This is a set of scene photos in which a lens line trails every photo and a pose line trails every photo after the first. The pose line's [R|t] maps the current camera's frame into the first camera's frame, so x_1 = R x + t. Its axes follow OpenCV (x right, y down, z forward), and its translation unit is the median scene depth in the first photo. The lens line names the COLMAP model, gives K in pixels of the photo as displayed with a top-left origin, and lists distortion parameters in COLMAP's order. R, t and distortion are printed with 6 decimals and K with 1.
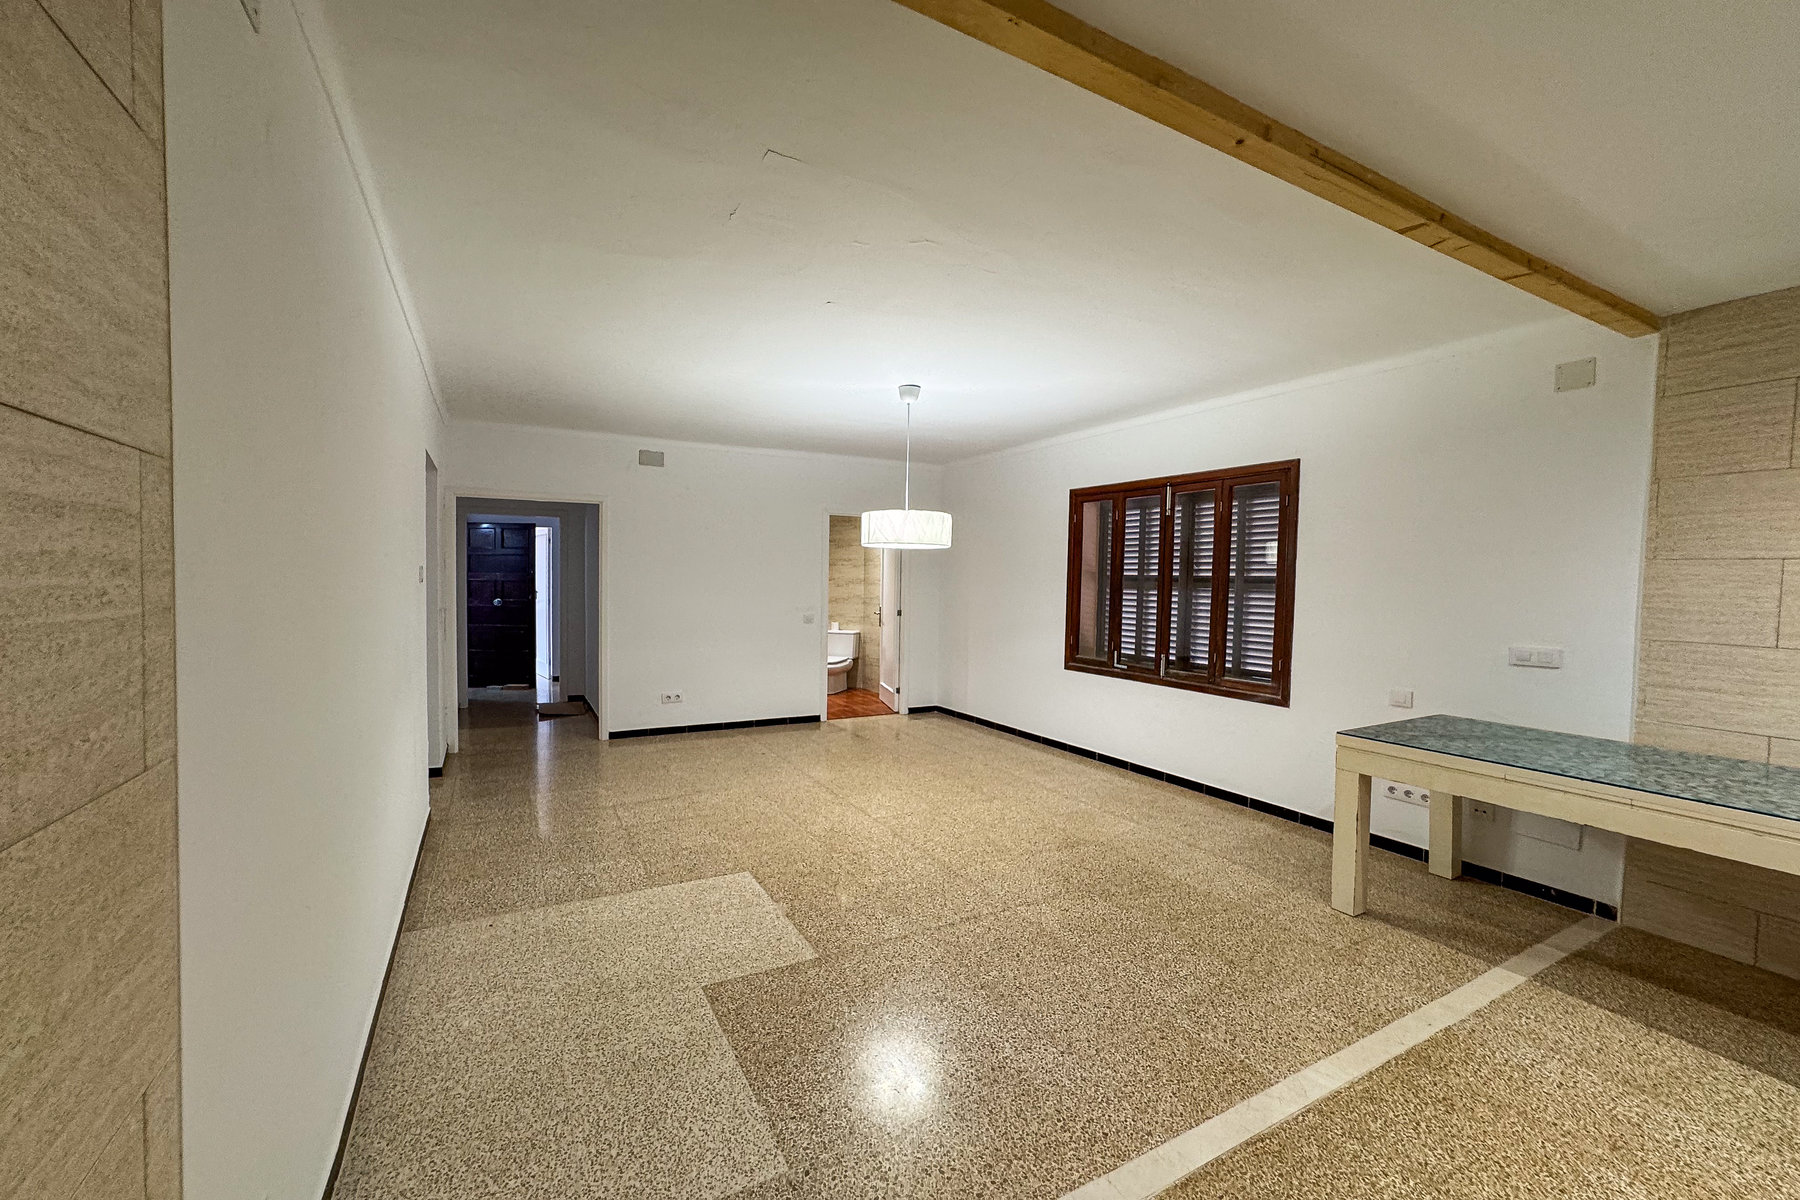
lens RADIAL K [[749.1, 0, 894.4], [0, 749.1, 601.5], [0, 0, 1]] dist [-0.013373, 0.007297]
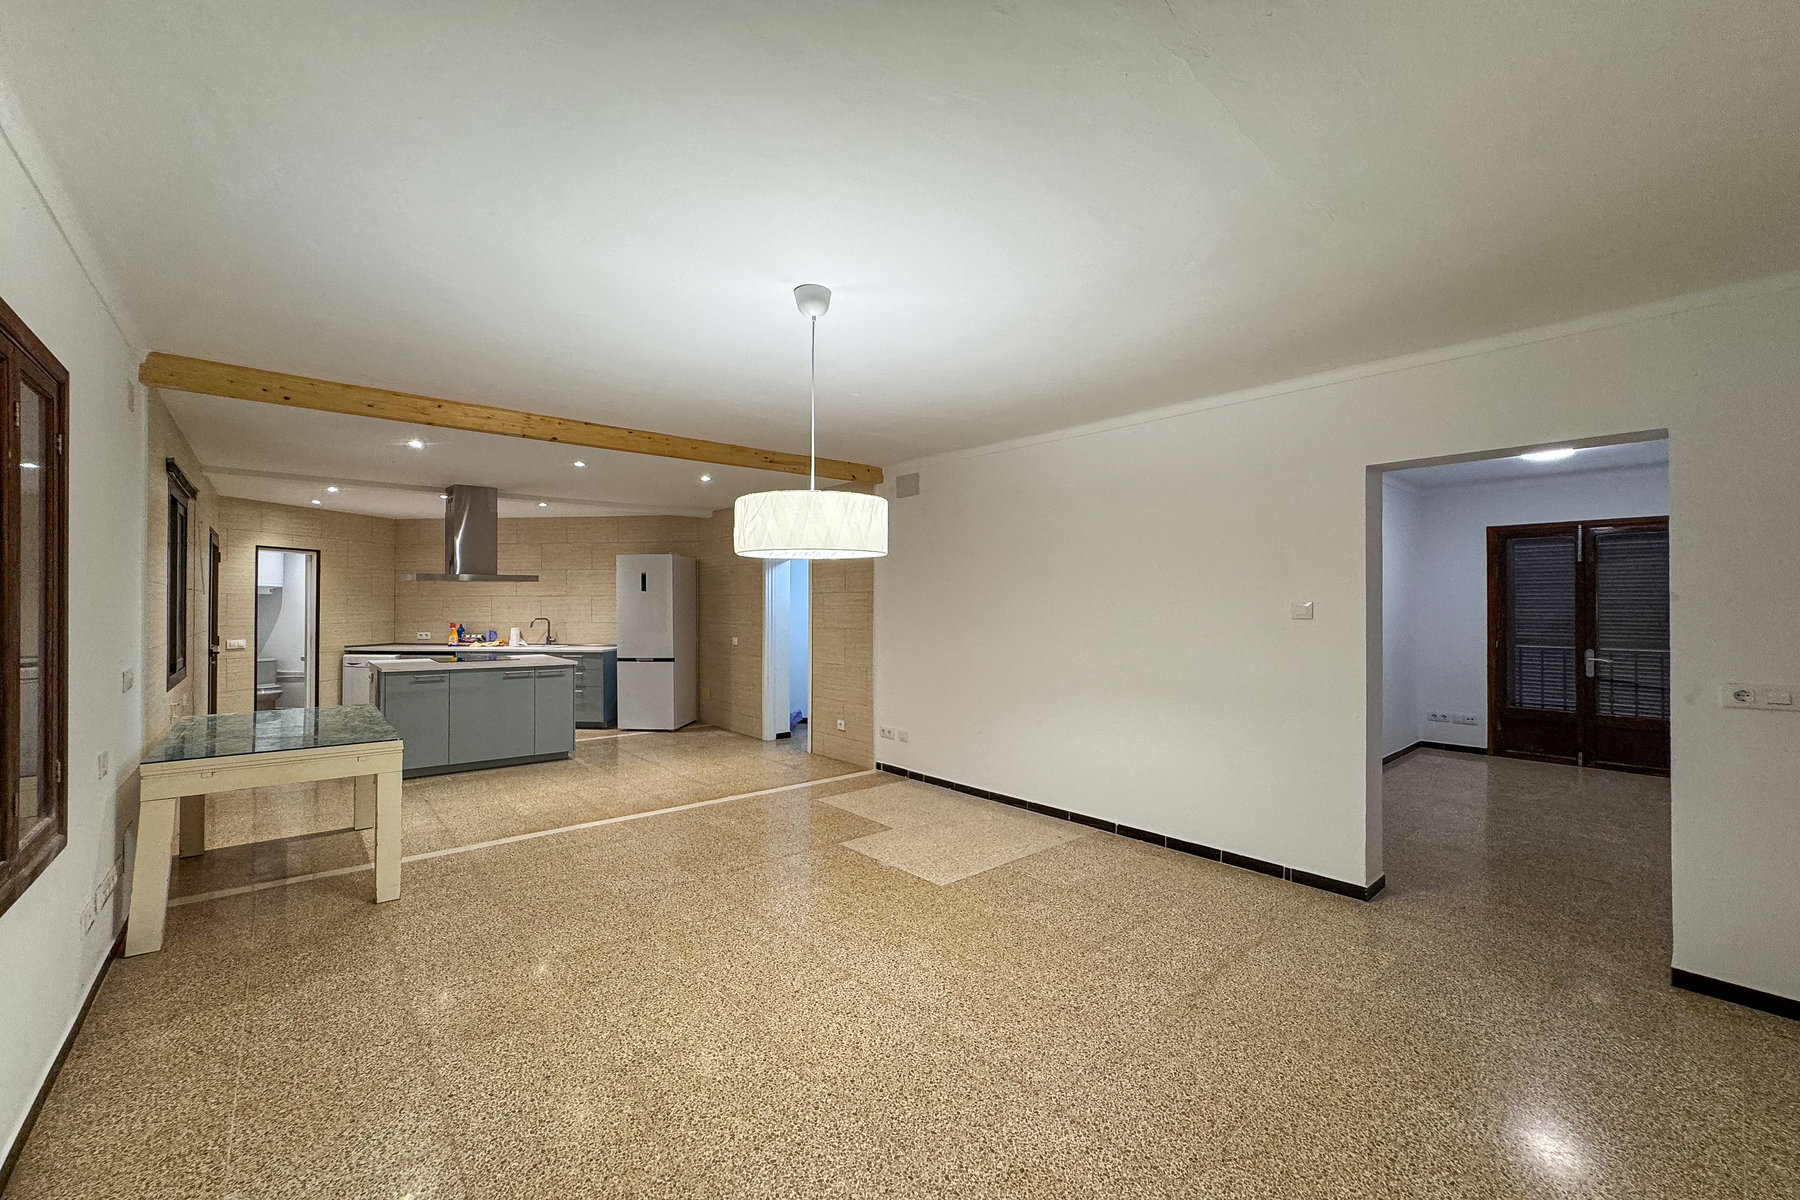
lens RADIAL K [[749.1, 0, 893.6], [0, 749.1, 594.6], [0, 0, 1]] dist [-0.013373, 0.007297]
pose [[-0.979473, -0.018289, -0.200743, 0.093265], [-0.021978, 0.999628, 0.016162, -0.069000], [0.200372, 0.020242, -0.979511, 2.083891]]
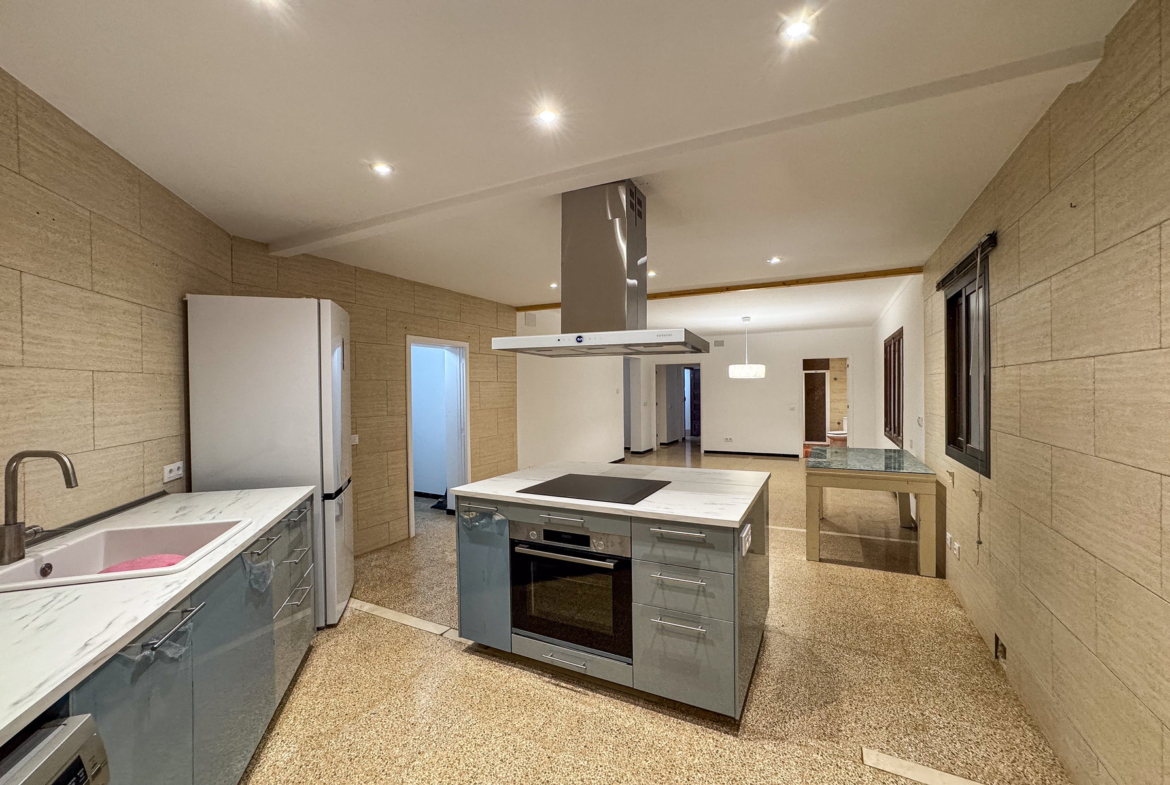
lens RADIAL K [[486.9, 0, 585.1], [0, 486.9, 392.2], [0, 0, 1]] dist [-0.013373, 0.007297]
pose [[0.573652, -0.010837, -0.819028, 1.426260], [-0.013083, 0.999664, -0.022390, 0.028915], [0.818995, 0.023559, 0.573317, -0.581979]]
